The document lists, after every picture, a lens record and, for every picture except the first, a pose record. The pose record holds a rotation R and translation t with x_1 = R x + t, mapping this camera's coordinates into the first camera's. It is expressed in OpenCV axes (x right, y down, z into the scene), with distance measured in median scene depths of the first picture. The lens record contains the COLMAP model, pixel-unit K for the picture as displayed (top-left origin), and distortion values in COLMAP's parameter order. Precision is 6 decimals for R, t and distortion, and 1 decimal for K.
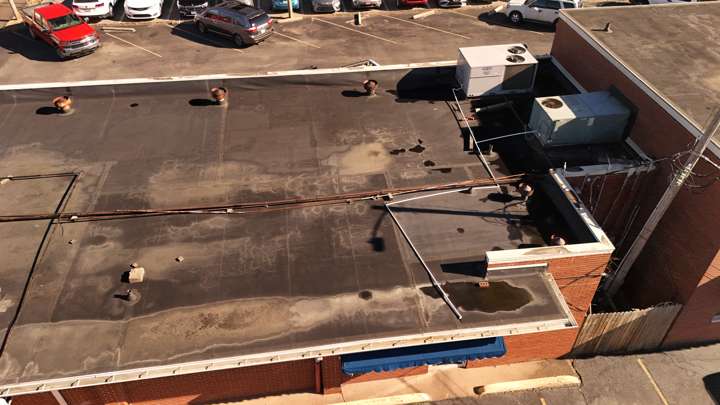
lens RADIAL K [[526.8, 0, 360.0], [0, 526.8, 202.5], [0, 0, 1]] dist [0.074226, -0.061444]
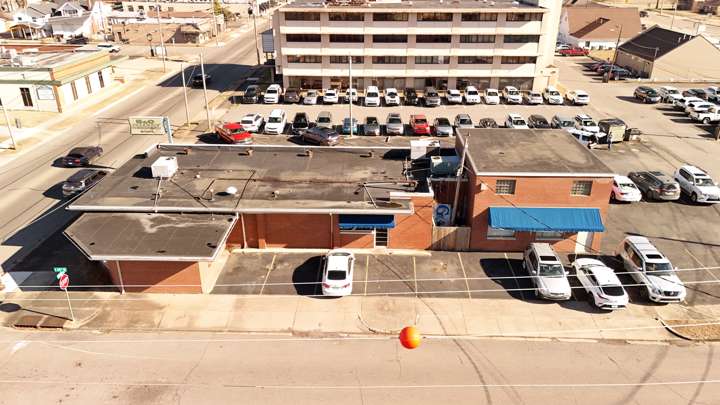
lens RADIAL K [[526.8, 0, 360.0], [0, 526.8, 202.5], [0, 0, 1]] dist [0.074226, -0.061444]
pose [[0.986622, 0.068444, -0.147959, 0.211639], [-0.105719, 0.959504, -0.261105, 0.389525], [0.124096, 0.273255, 0.953904, -0.760145]]
